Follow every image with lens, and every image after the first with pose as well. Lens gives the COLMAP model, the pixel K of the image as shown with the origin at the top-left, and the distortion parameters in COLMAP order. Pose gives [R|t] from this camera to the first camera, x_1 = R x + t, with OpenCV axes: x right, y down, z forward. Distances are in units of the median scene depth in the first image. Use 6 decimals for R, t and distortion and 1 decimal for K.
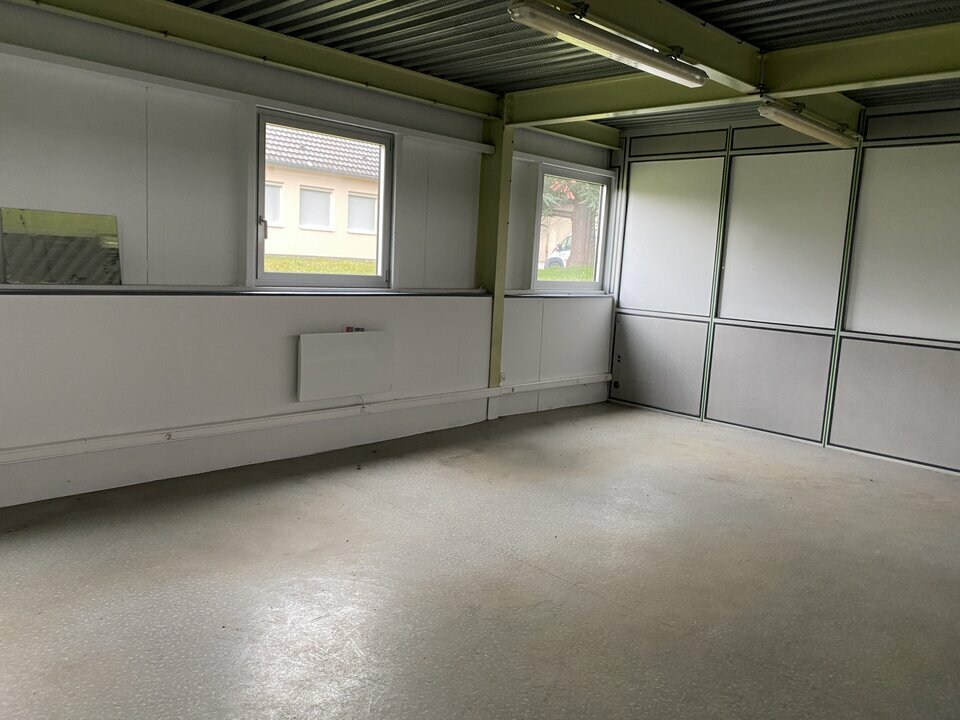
lens RADIAL K [[756.9, 0, 481.9], [0, 756.9, 369.6], [0, 0, 1]] dist [0.017922, -0.010205]
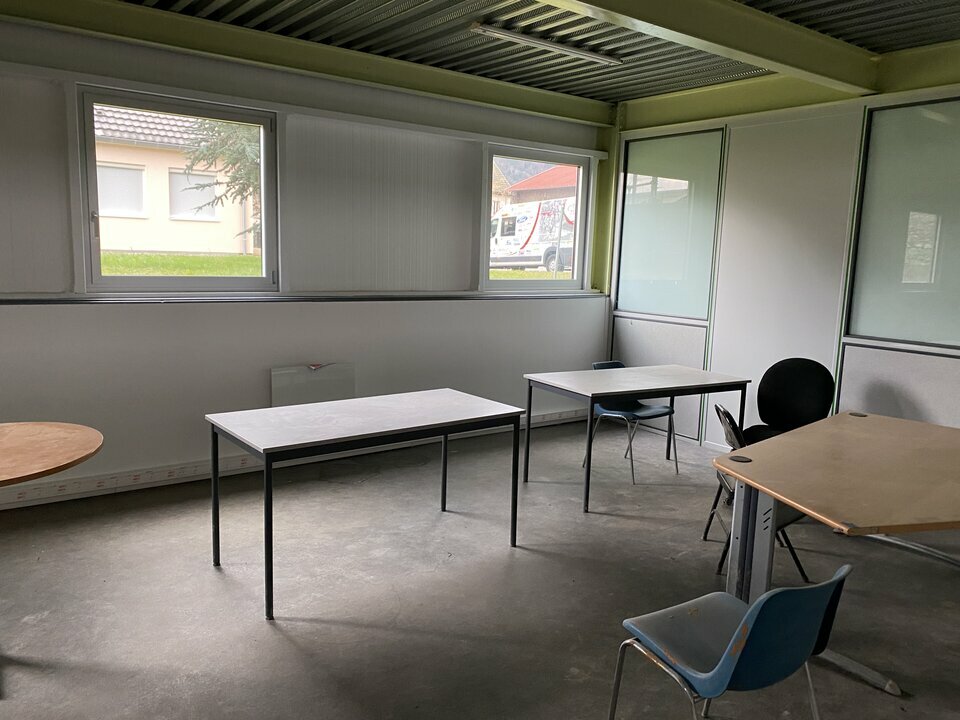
lens RADIAL K [[710.5, 0, 477.7], [0, 710.5, 350.6], [0, 0, 1]] dist [-0.010601, 0.010120]
pose [[0.982632, -0.001710, -0.185554, 0.197914], [-0.002601, 0.999732, -0.022992, -0.018052], [0.185544, 0.023075, 0.982365, 0.200639]]
